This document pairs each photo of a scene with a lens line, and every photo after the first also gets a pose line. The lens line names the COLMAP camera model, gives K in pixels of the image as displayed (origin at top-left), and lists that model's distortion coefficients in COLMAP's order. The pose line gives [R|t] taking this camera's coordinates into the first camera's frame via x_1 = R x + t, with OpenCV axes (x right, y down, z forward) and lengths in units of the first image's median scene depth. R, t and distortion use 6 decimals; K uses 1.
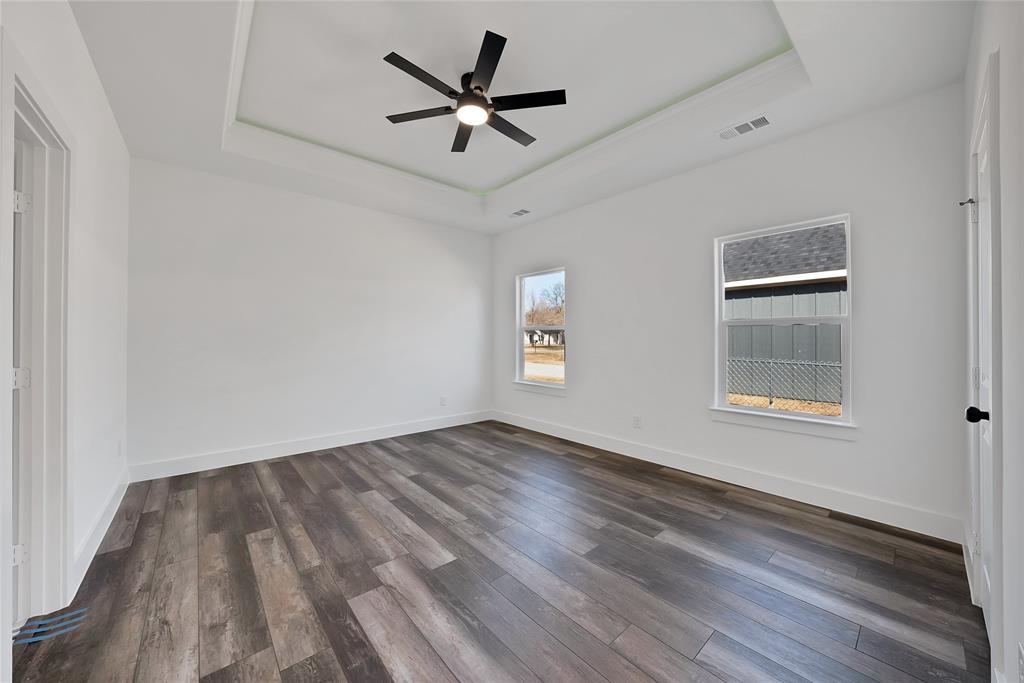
lens RADIAL K [[367.3, 0, 511.6], [0, 367.3, 338.4], [0, 0, 1]] dist [-0.020868, 0.002471]
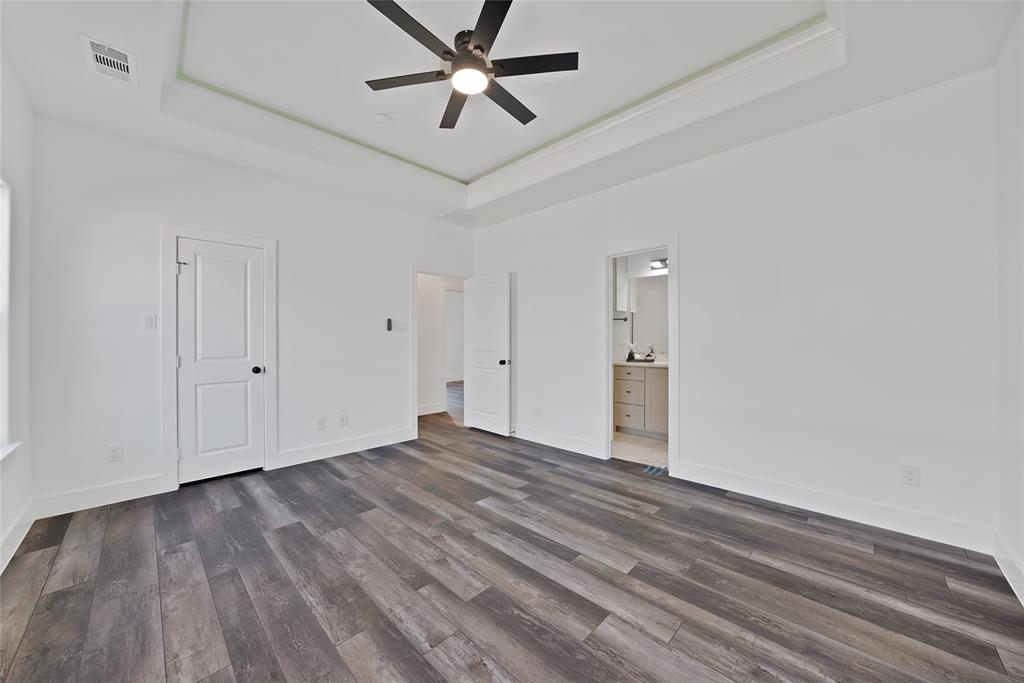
lens RADIAL K [[367.3, 0, 510.5], [0, 367.3, 340.9], [0, 0, 1]] dist [-0.020868, 0.002471]
pose [[-0.996871, 0.001407, -0.079027, -0.143110], [0.001316, 0.999998, 0.001198, 0.003087], [0.079029, 0.001090, -0.996872, 1.931623]]
